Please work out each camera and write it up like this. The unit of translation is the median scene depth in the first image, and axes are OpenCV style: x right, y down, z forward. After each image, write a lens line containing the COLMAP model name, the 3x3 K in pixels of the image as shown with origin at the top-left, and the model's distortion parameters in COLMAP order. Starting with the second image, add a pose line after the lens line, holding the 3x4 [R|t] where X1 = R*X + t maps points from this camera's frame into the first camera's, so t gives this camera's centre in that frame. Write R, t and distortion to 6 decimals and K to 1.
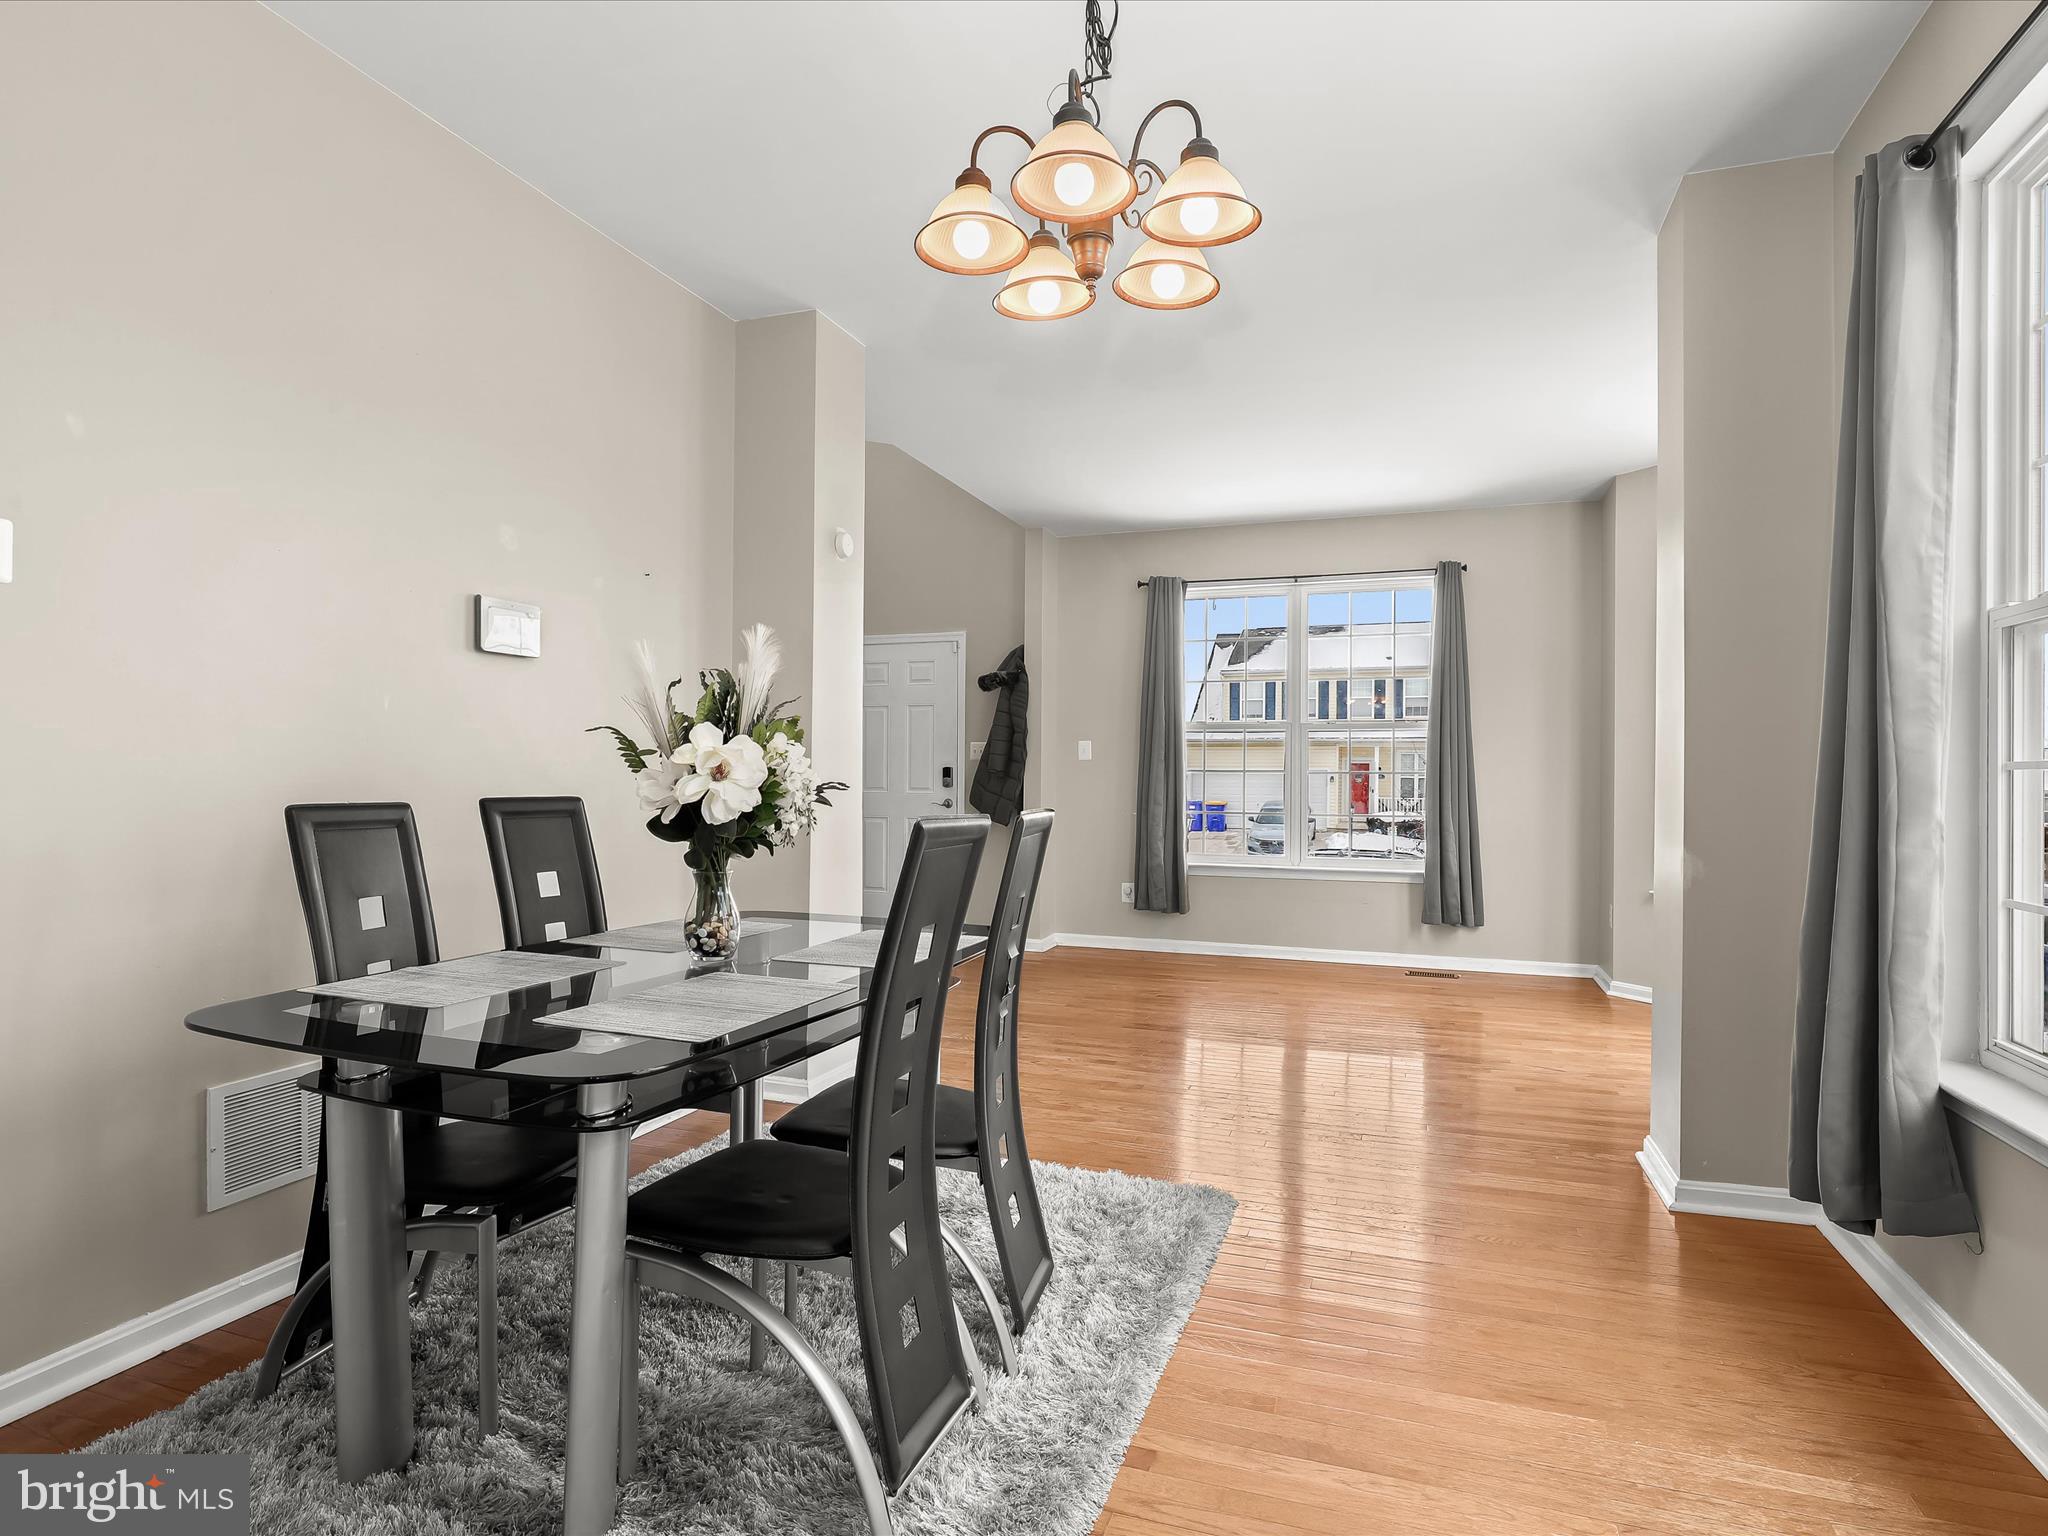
lens RADIAL K [[1109.2, 0, 1028.5], [0, 1109.2, 784.0], [0, 0, 1]] dist [-0.016906, 0.000385]
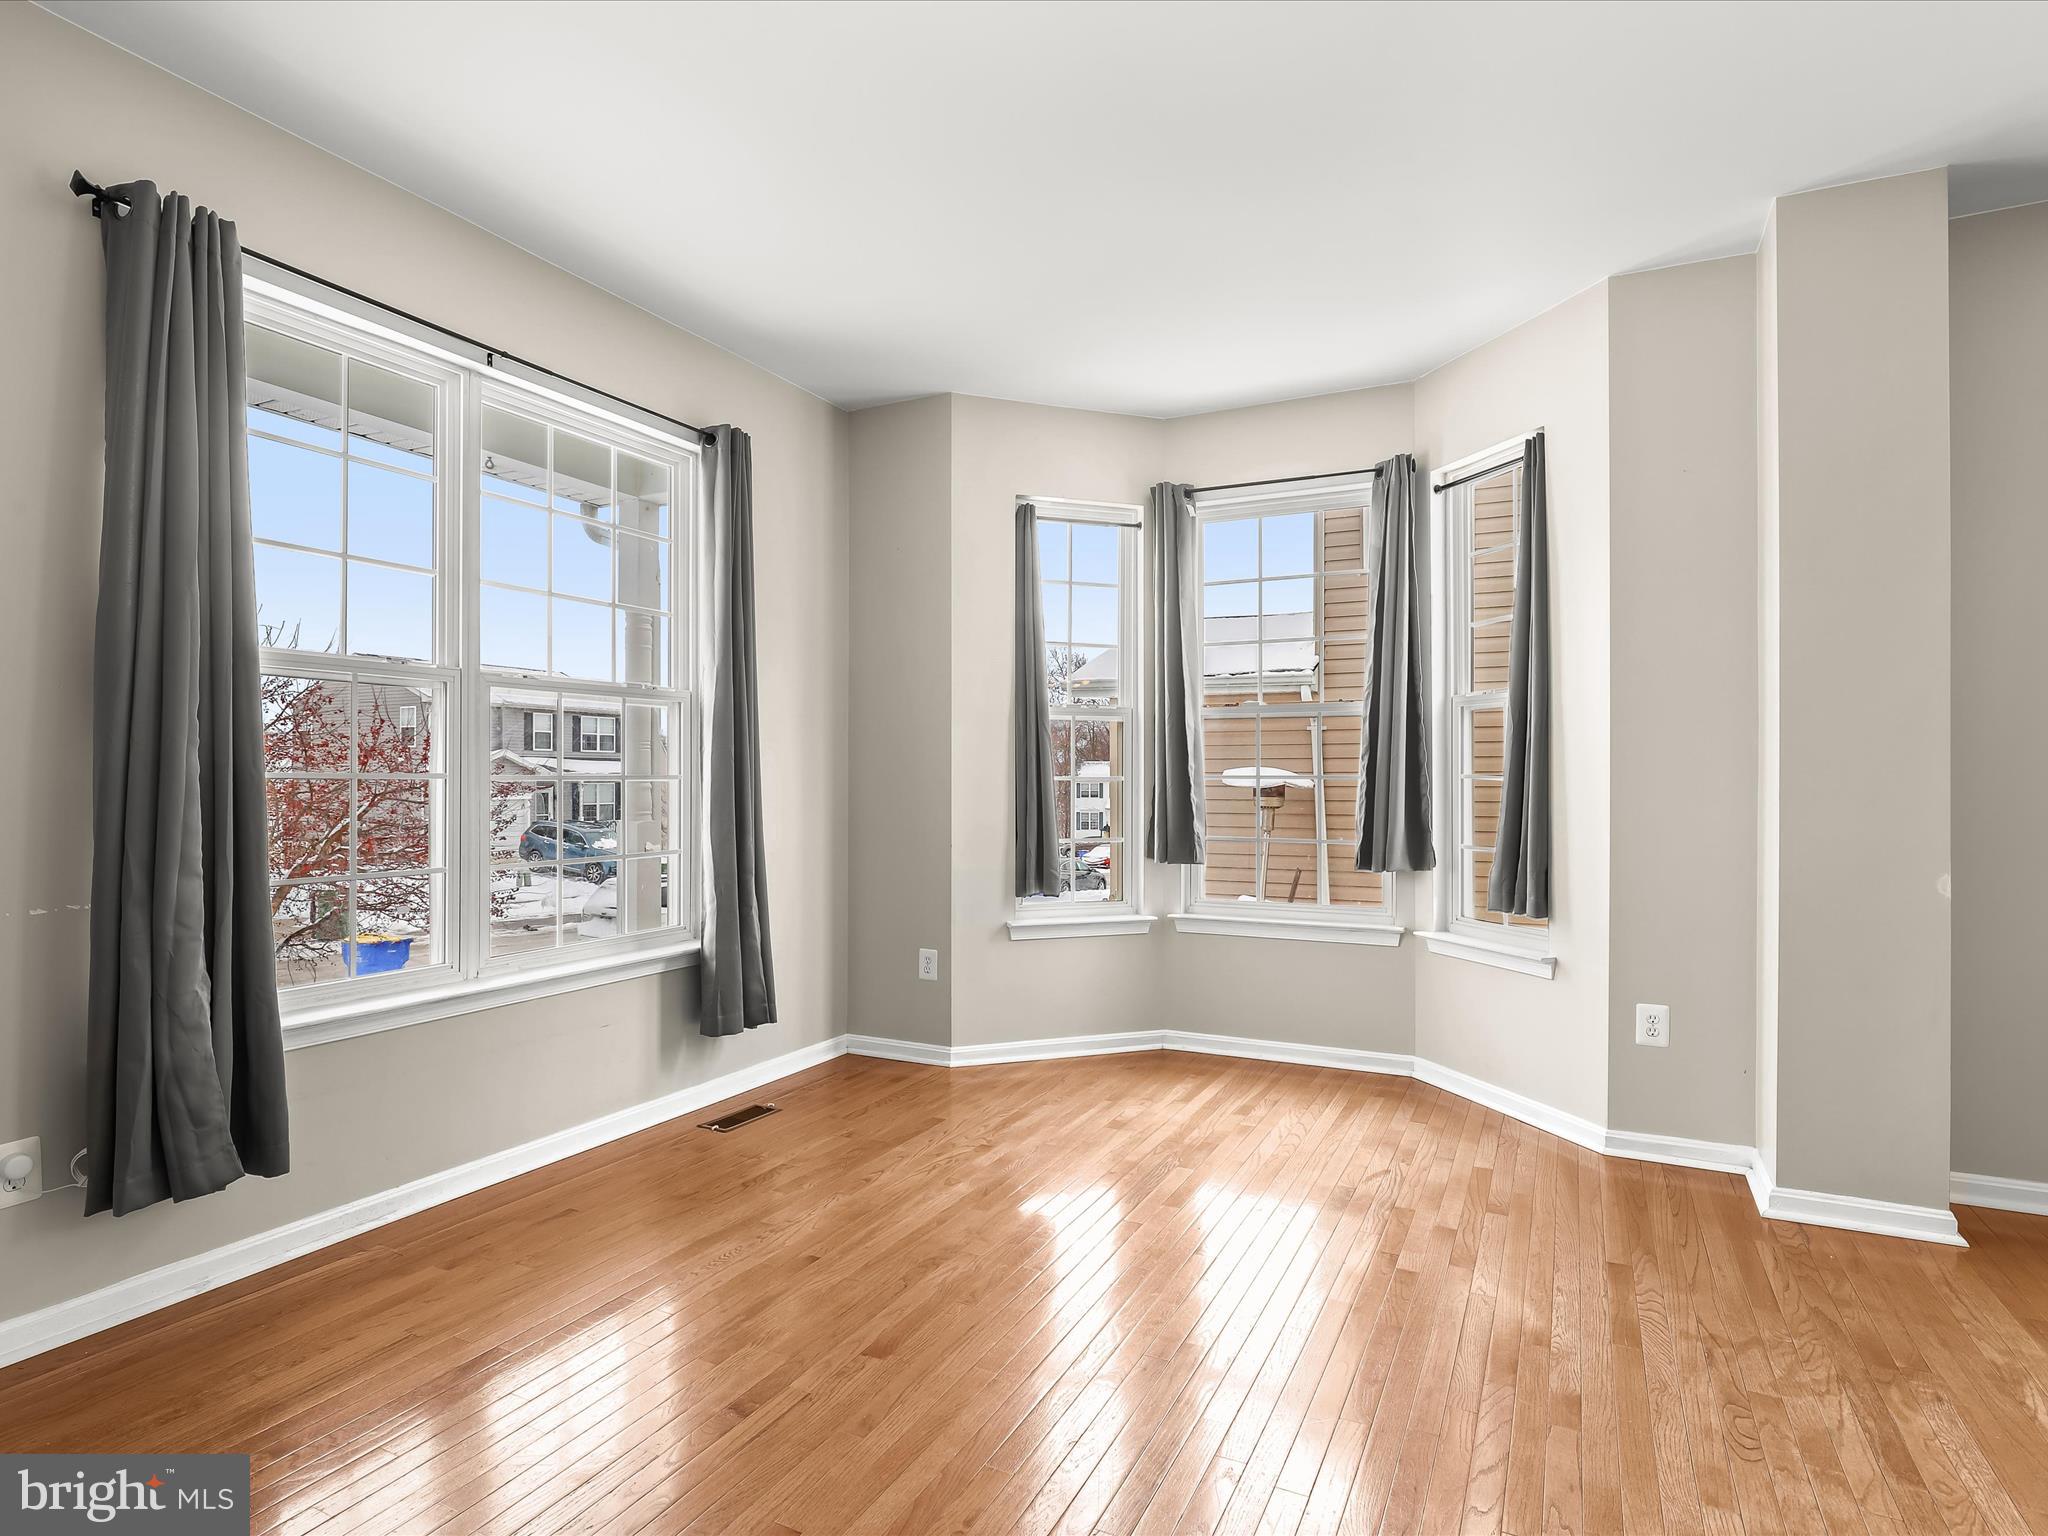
lens RADIAL K [[1086.4, 0, 1051.5], [0, 1086.4, 772.0], [0, 0, 1]] dist [-0.011863, 0.000530]
pose [[0.110021, -0.002137, 0.993927, -0.180812], [0.003417, 0.999993, 0.001772, -0.012721], [-0.993923, 0.003201, 0.110027, 0.701850]]
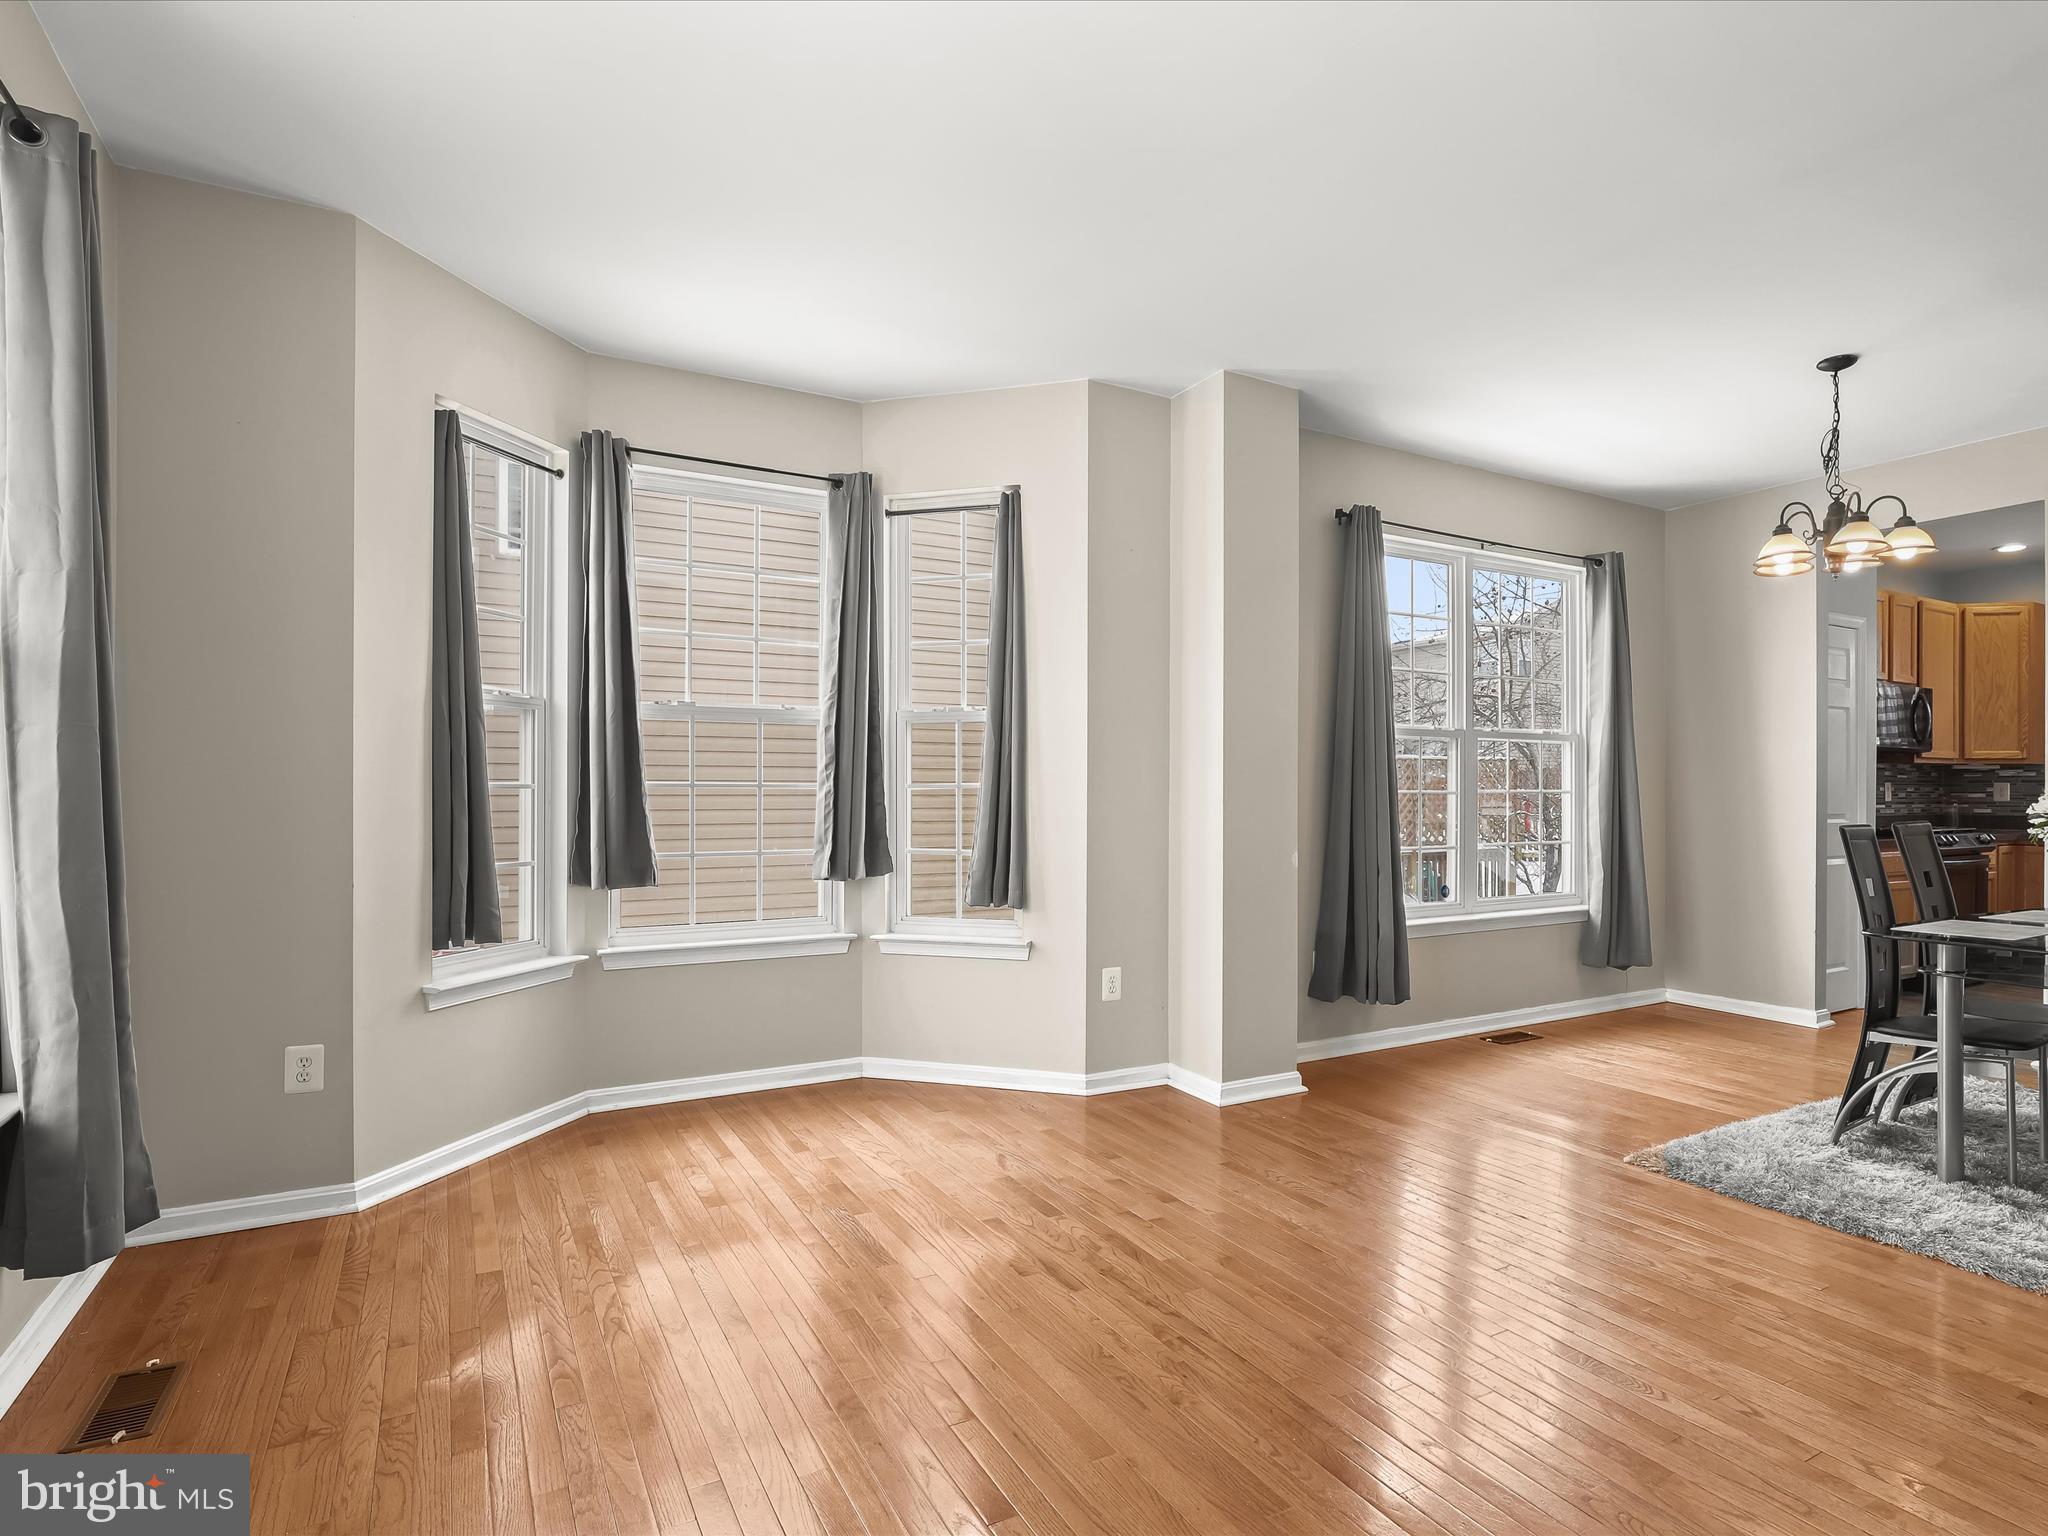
lens RADIAL K [[1070.2, 0, 1040.1], [0, 1070.2, 787.2], [0, 0, 1]] dist [-0.016546, 0.001358]
pose [[-0.751290, -0.008358, 0.659919, -0.039014], [-0.006656, 0.999965, 0.005087, -0.011635], [-0.659938, -0.000570, -0.751320, 0.965188]]
